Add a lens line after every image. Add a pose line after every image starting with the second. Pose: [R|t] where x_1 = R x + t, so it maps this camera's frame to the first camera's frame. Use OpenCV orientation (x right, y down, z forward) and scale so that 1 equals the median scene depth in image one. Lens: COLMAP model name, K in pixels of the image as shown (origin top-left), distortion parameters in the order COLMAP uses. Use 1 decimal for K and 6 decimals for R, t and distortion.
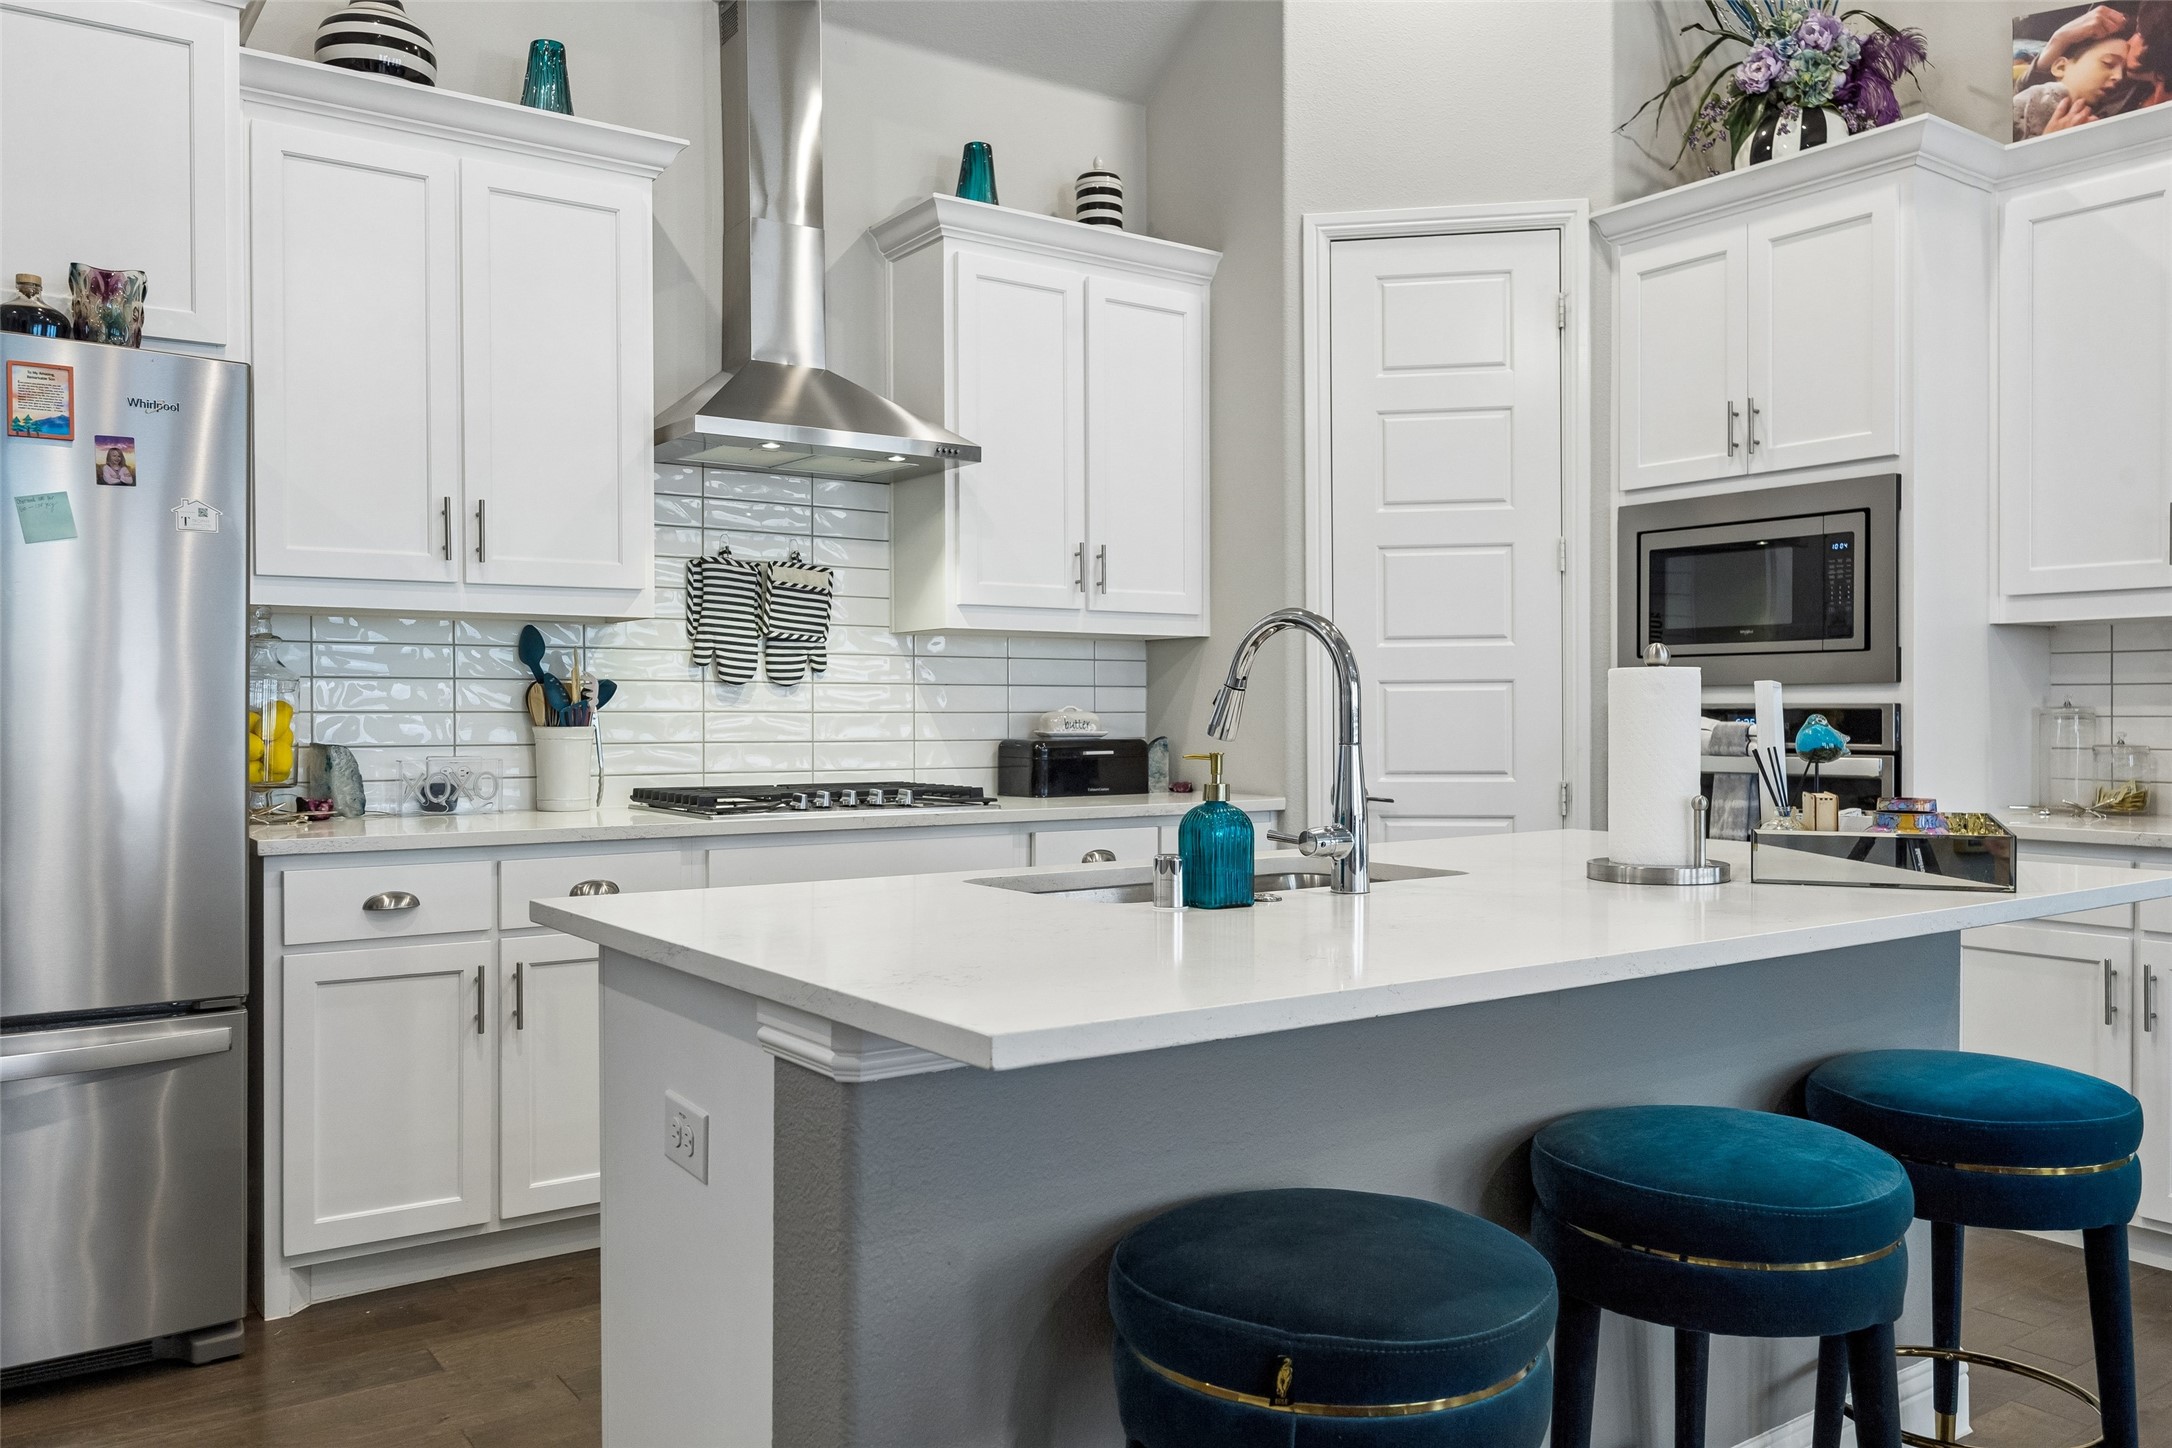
lens RADIAL K [[1631.4, 0, 1101.0], [0, 1631.4, 724.9], [0, 0, 1]] dist [-0.002833, -0.006148]
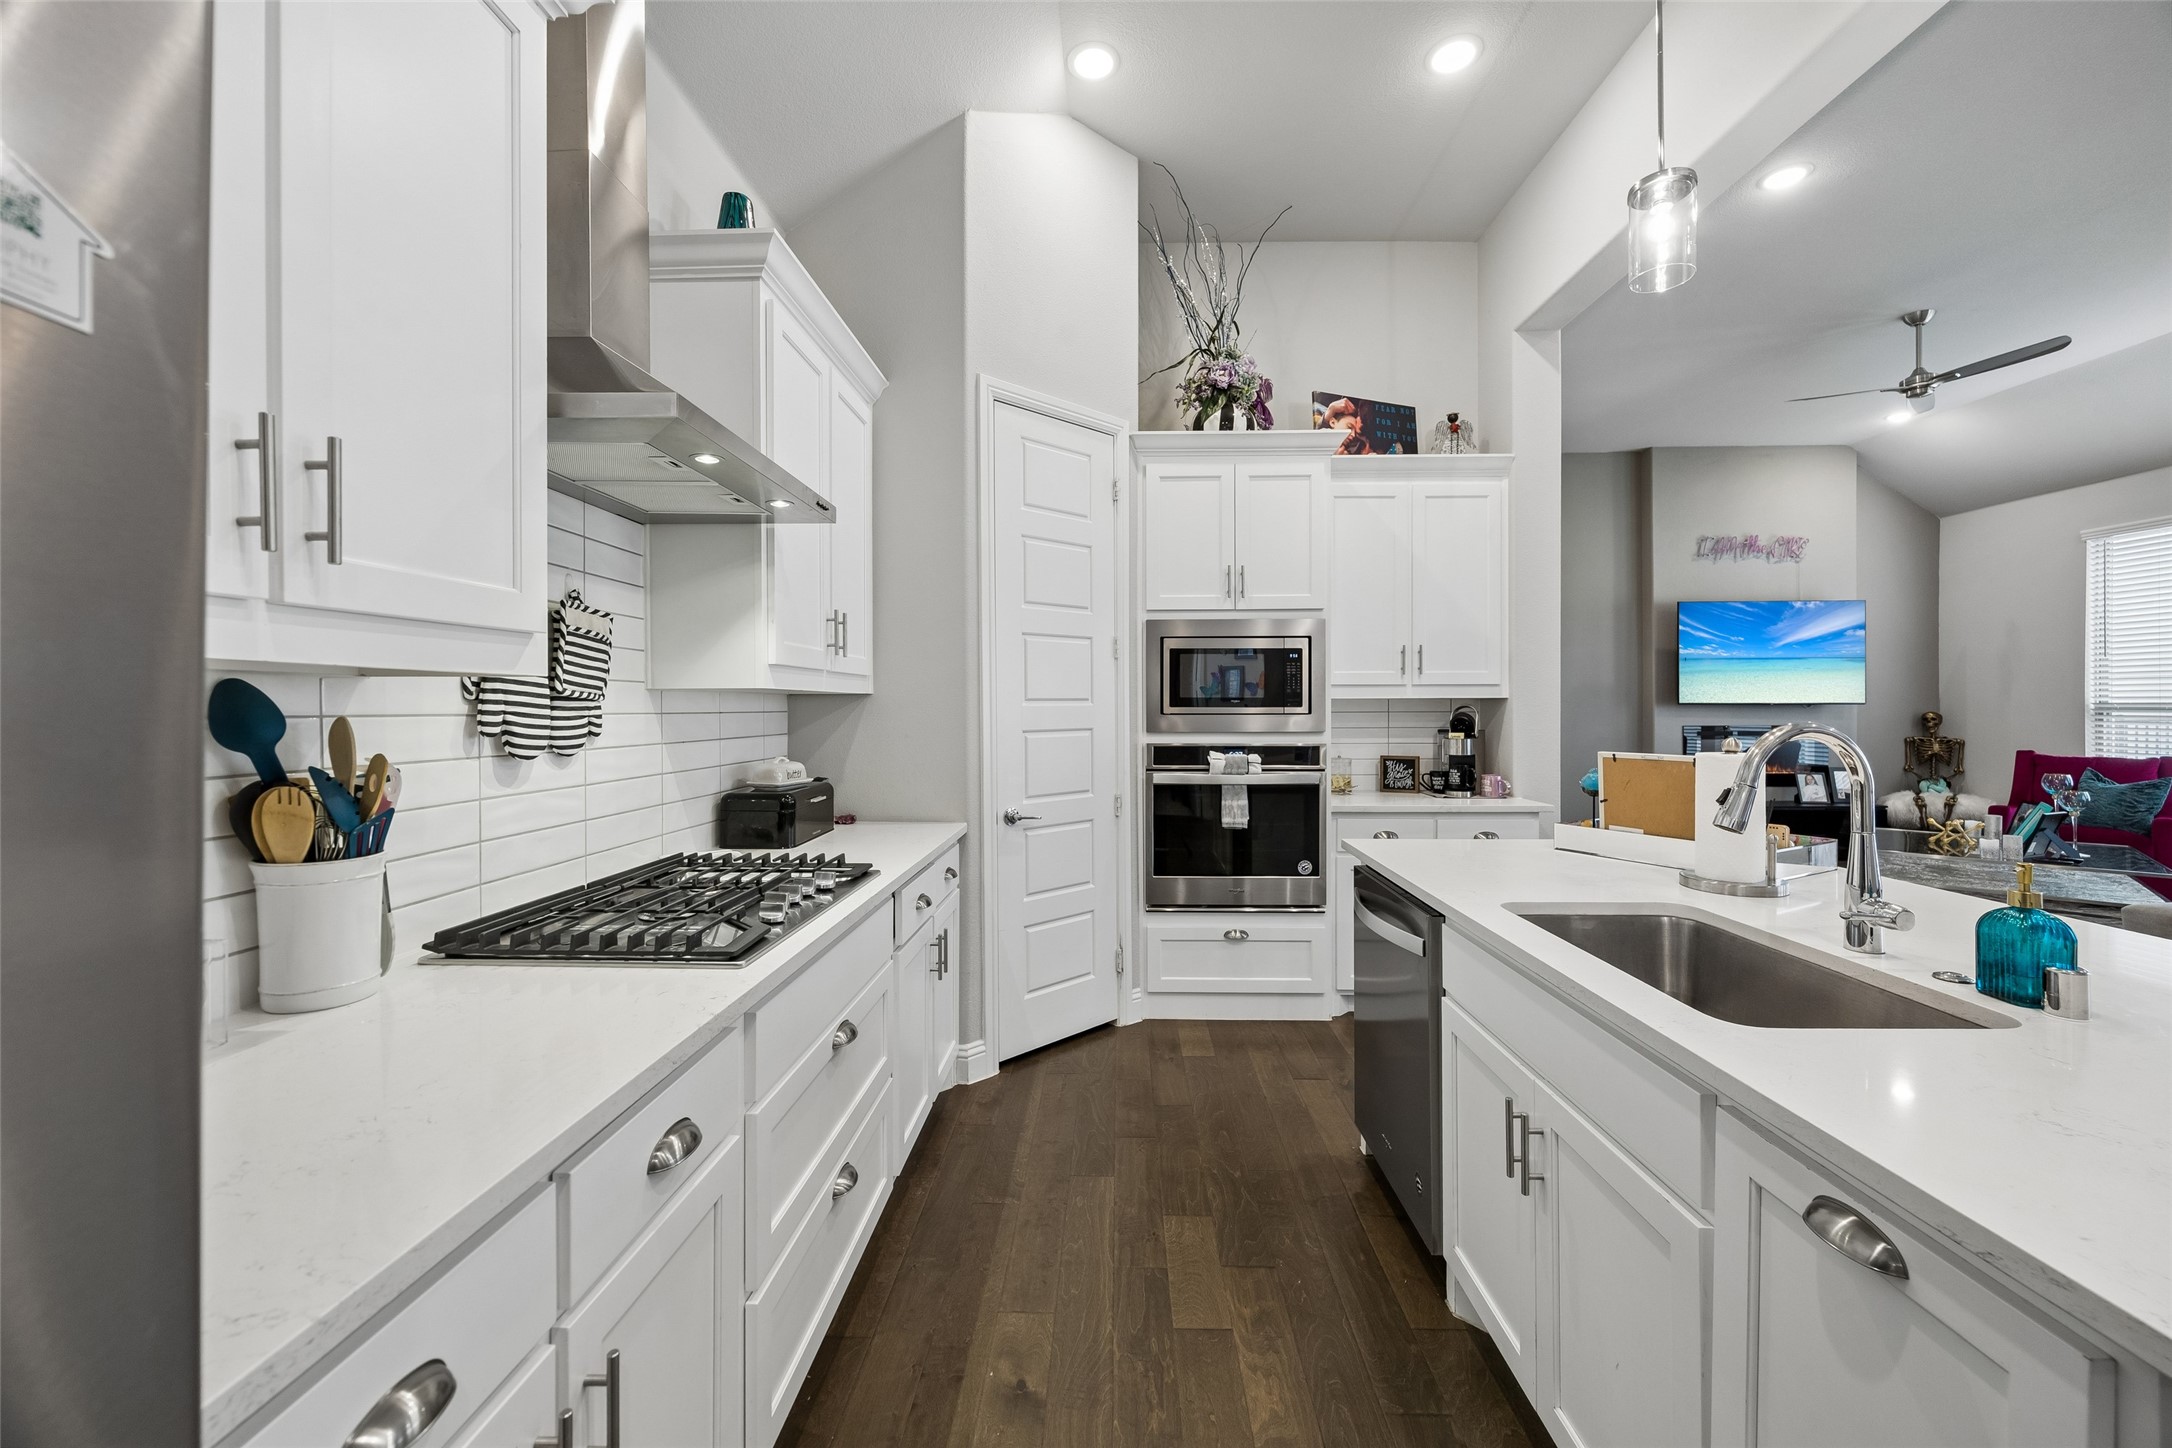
lens RADIAL K [[832.8, 0, 1091.0], [0, 832.8, 710.0], [0, 0, 1]] dist [-0.000794, -0.000357]
pose [[0.606479, -0.002421, 0.795095, -0.389237], [0.006946, 0.999973, -0.002254, -0.046889], [-0.795069, 0.006890, 0.606480, 0.586434]]
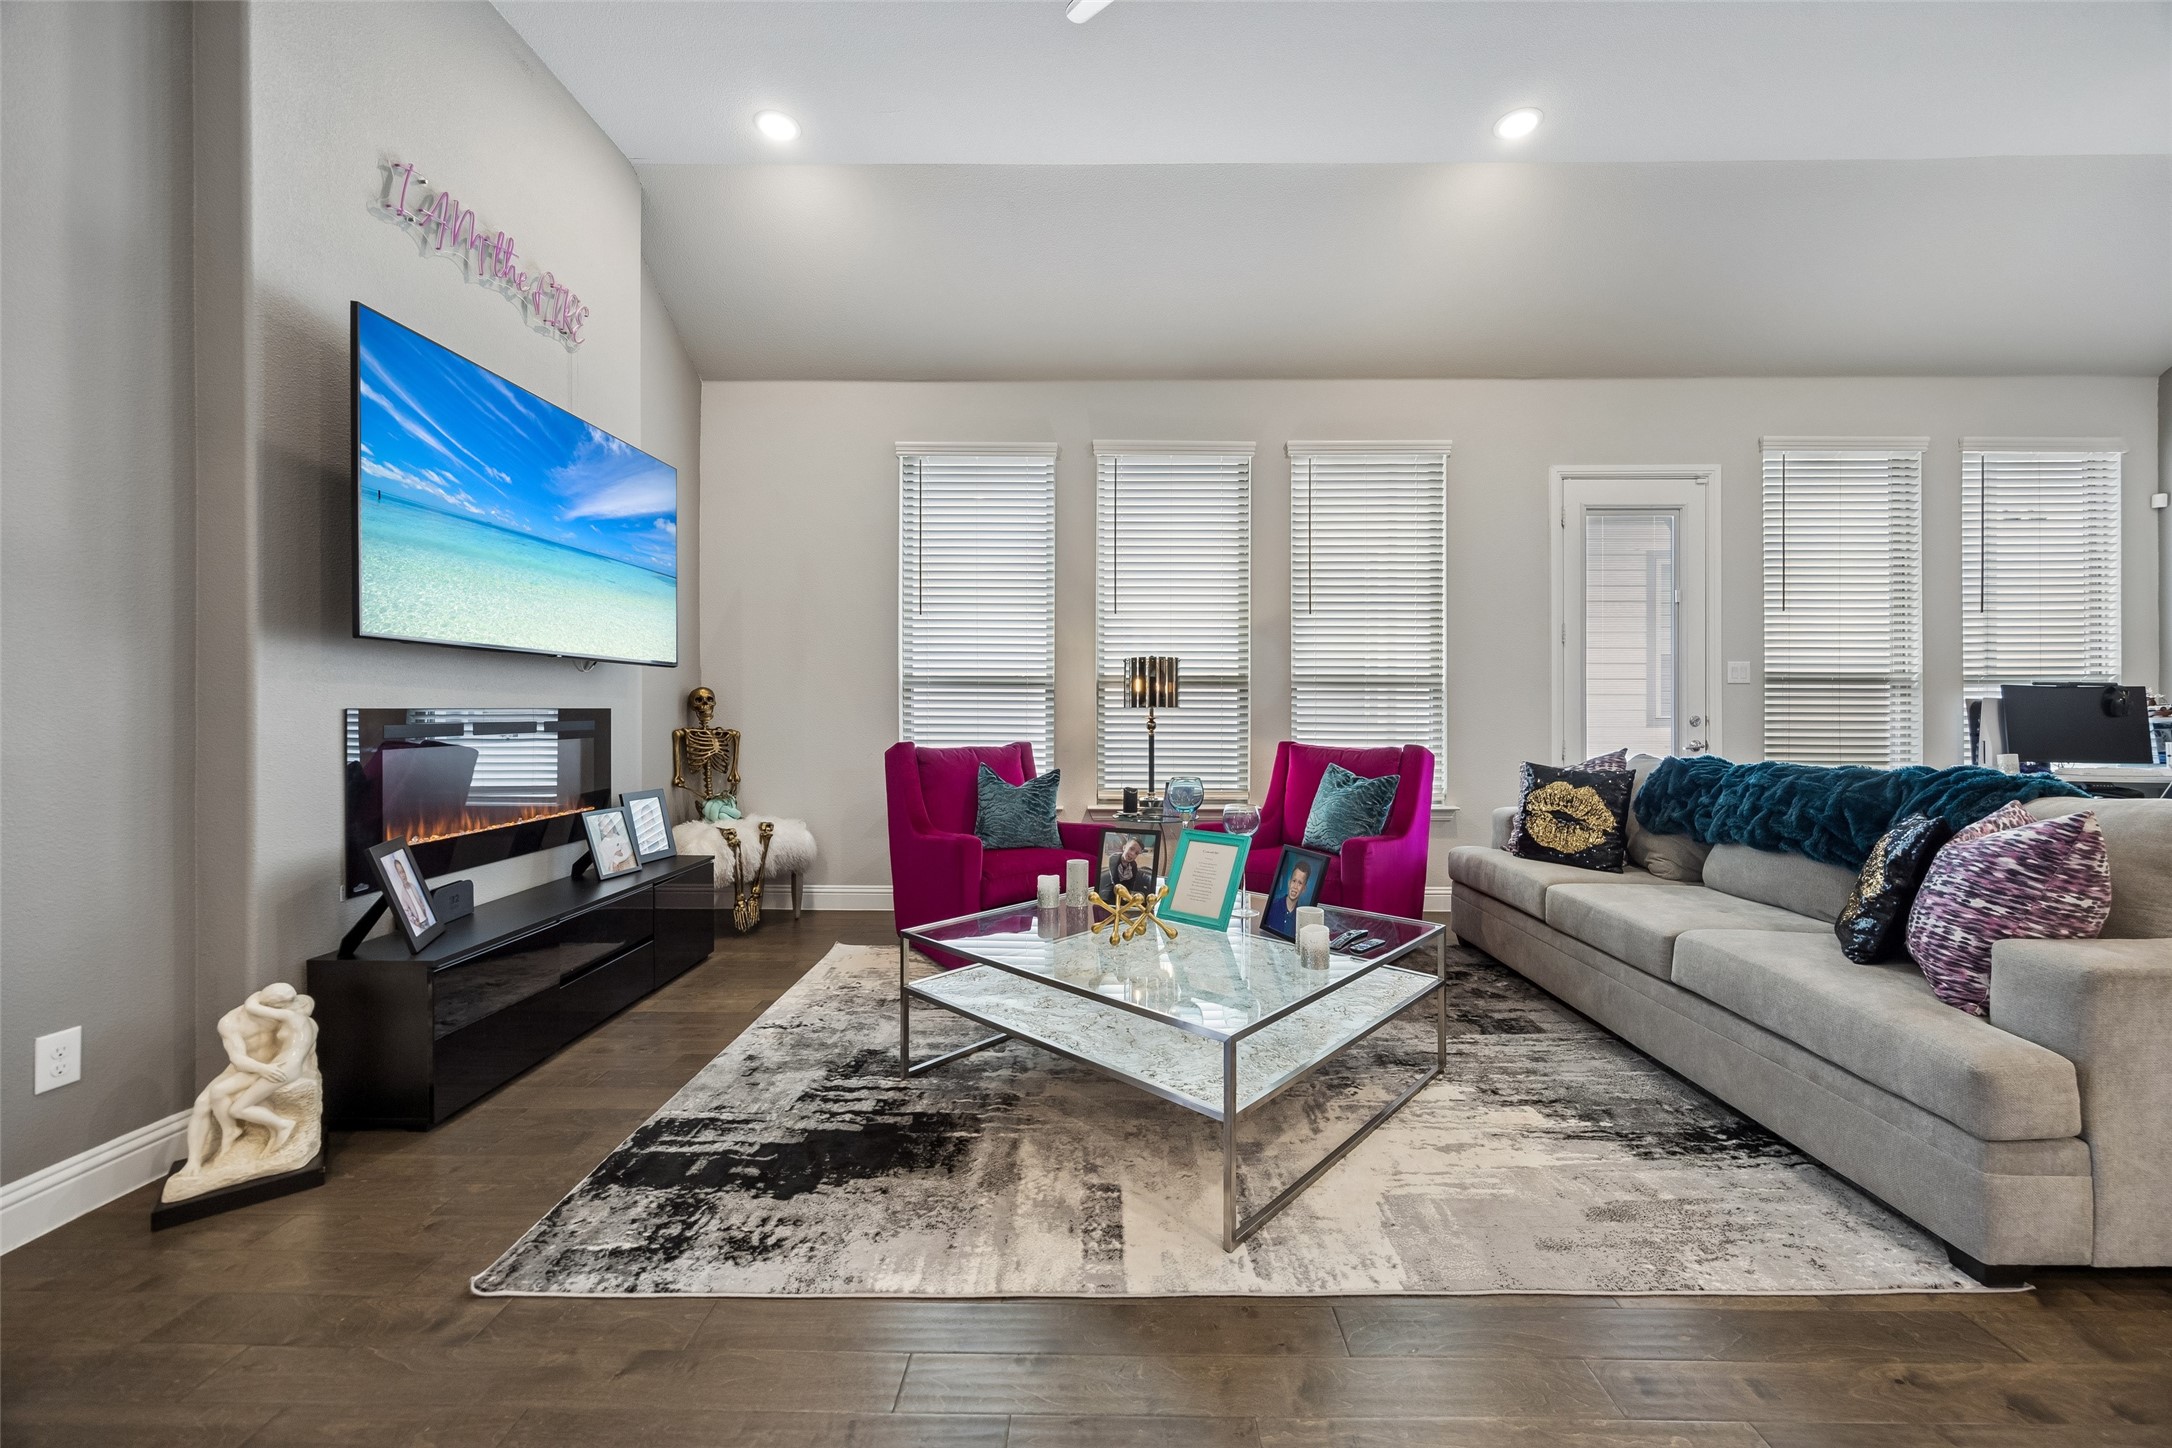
lens RADIAL K [[832.8, 0, 1101.6], [0, 832.8, 710.7], [0, 0, 1]] dist [-0.000794, -0.000357]
pose [[-0.806701, 0.001035, 0.590959, 1.087670], [0.005240, 0.999972, 0.005401, -0.005770], [-0.590936, 0.007454, -0.806684, 0.820724]]
